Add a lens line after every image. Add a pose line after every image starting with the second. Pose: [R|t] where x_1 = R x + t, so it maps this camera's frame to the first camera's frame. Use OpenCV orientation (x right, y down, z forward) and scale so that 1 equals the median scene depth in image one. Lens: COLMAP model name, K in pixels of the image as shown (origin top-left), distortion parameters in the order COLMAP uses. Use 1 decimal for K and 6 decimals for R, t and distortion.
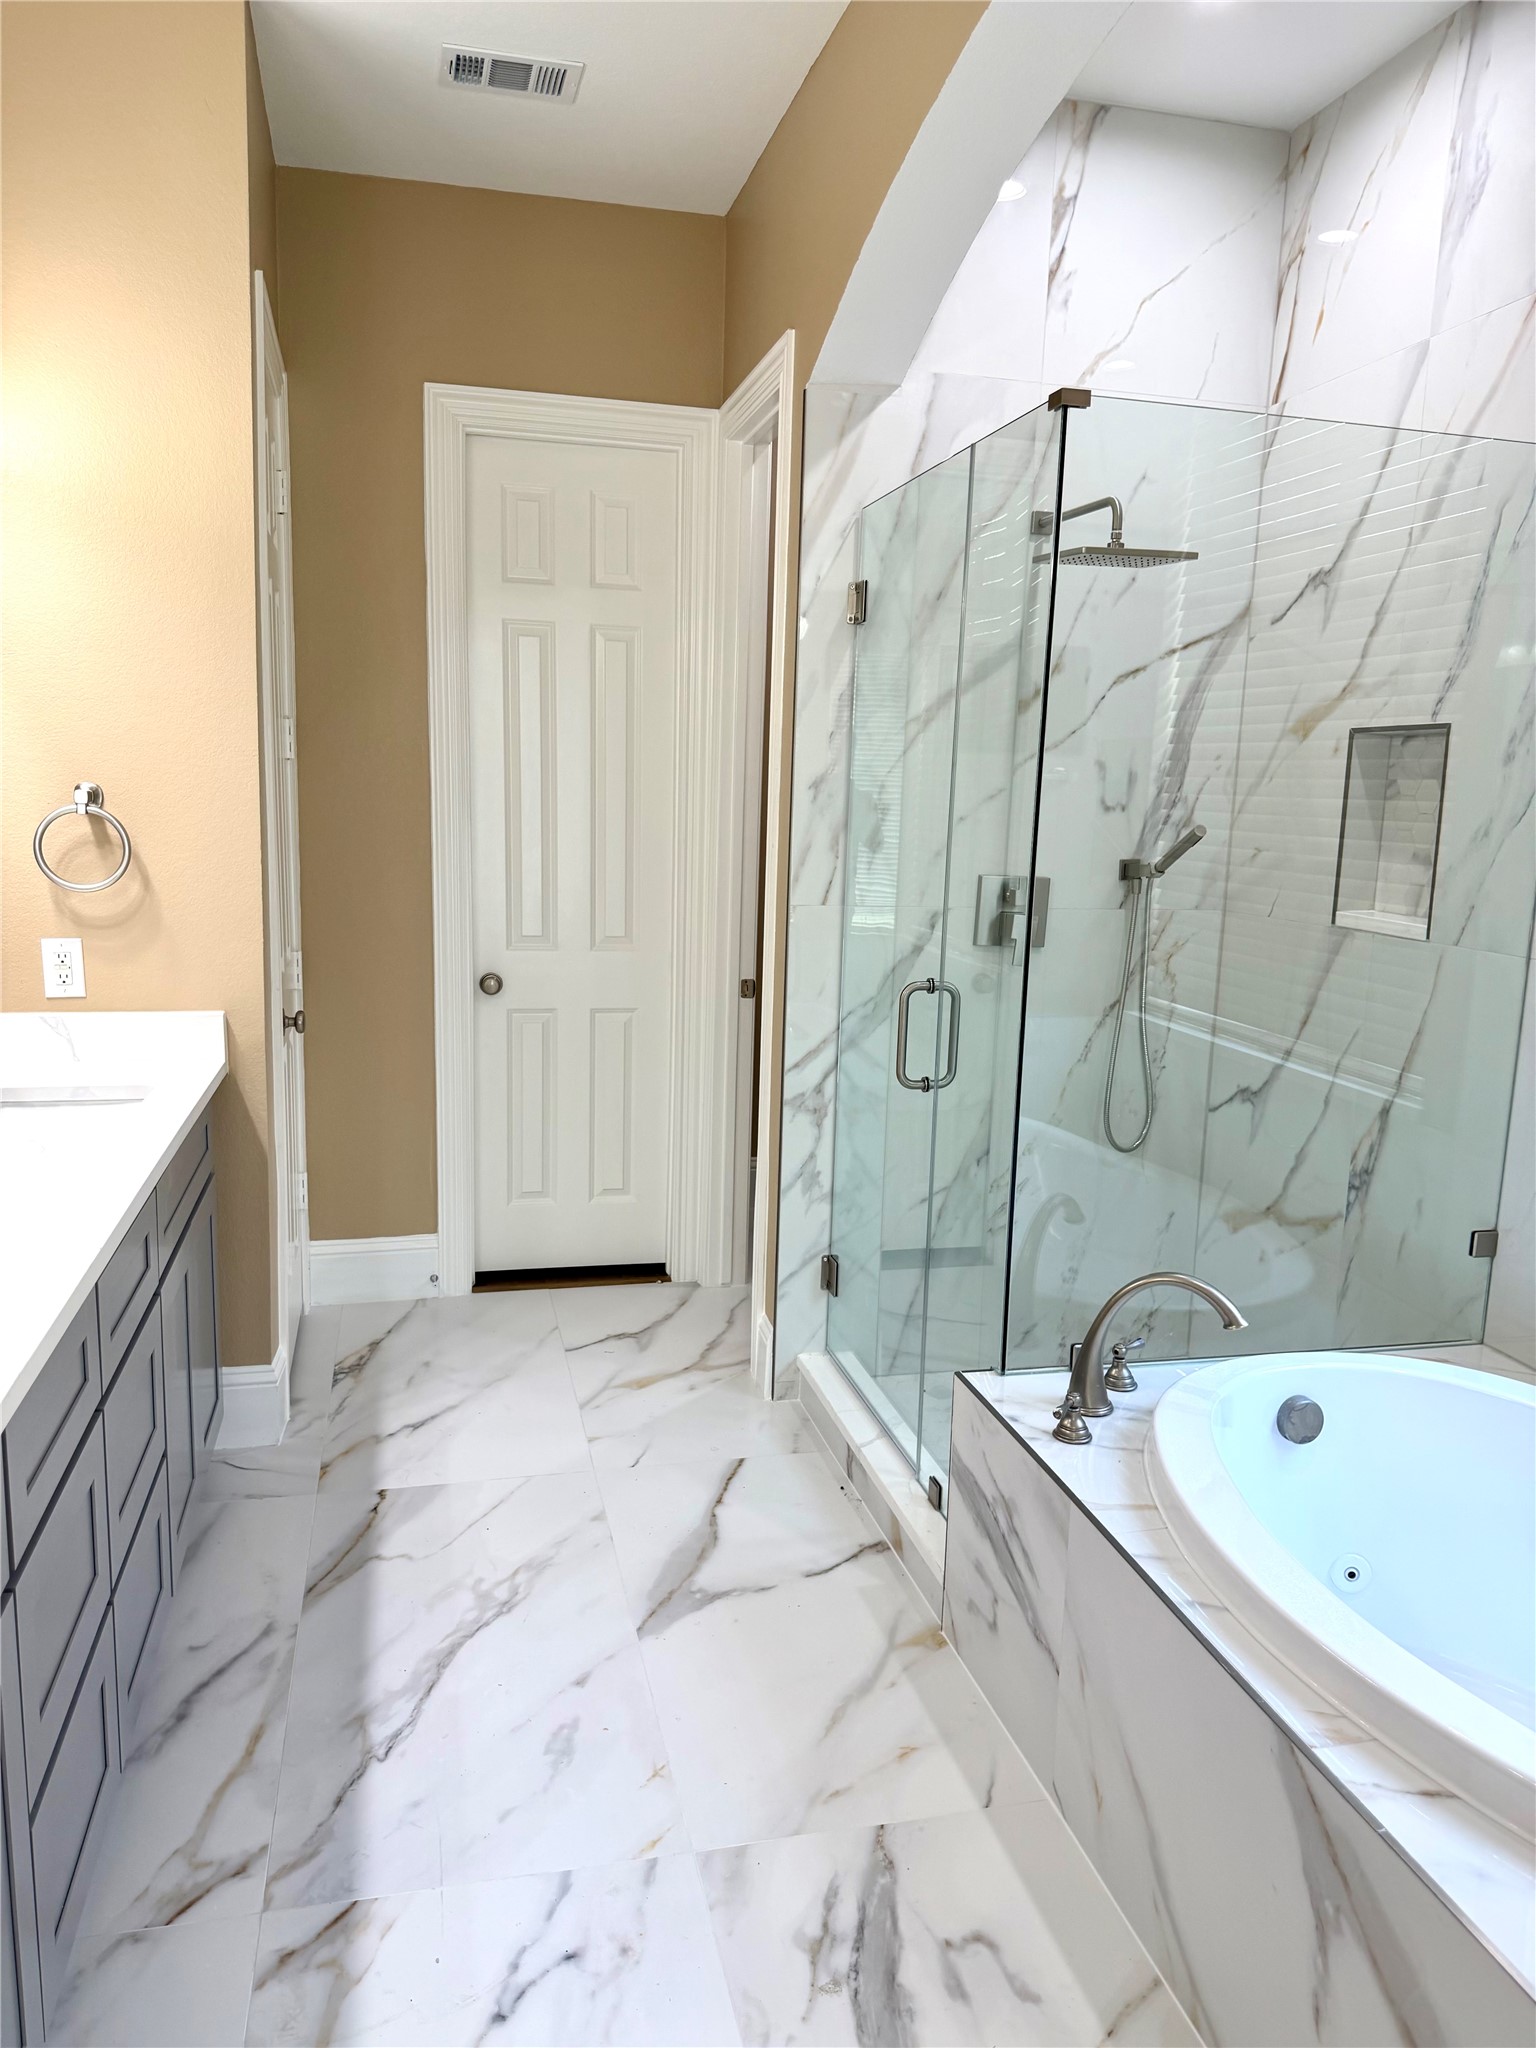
lens RADIAL K [[1434.2, 0, 765.7], [0, 1434.2, 1029.0], [0, 0, 1]] dist [0.119204, -0.210569]
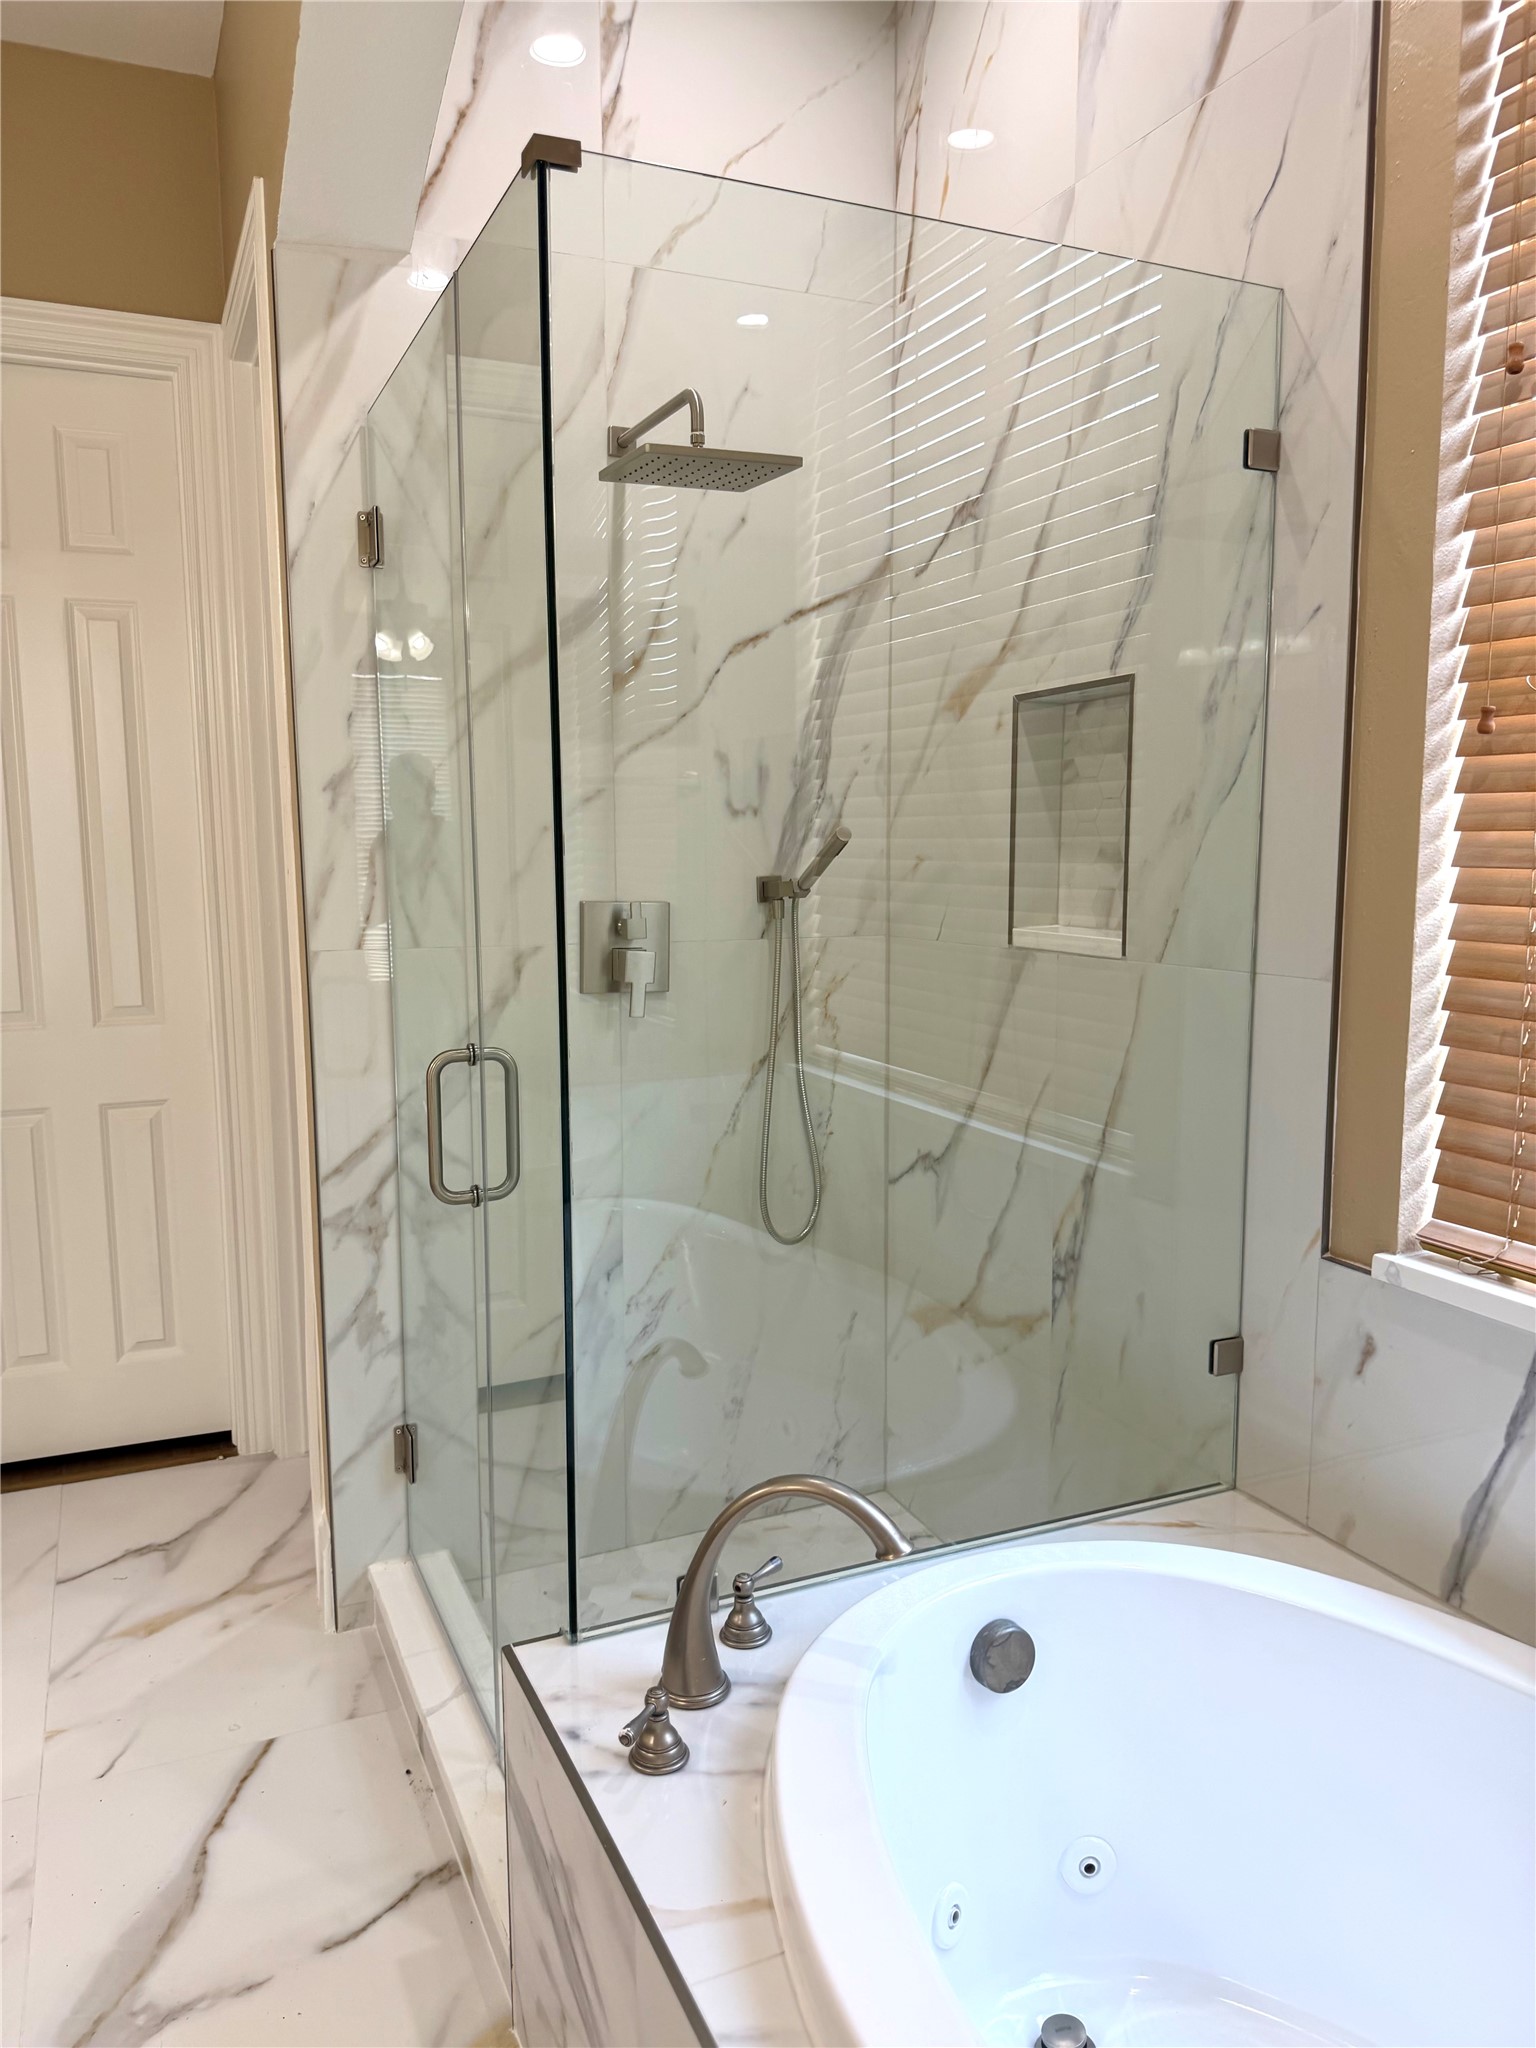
lens RADIAL K [[1434.2, 0, 765.7], [0, 1434.2, 1029.0], [0, 0, 1]] dist [0.119204, -0.210569]
pose [[0.982185, -0.058274, 0.178655, 0.119314], [0.064782, 0.997424, -0.030806, -0.010794], [-0.176399, 0.041831, 0.983429, 0.260520]]
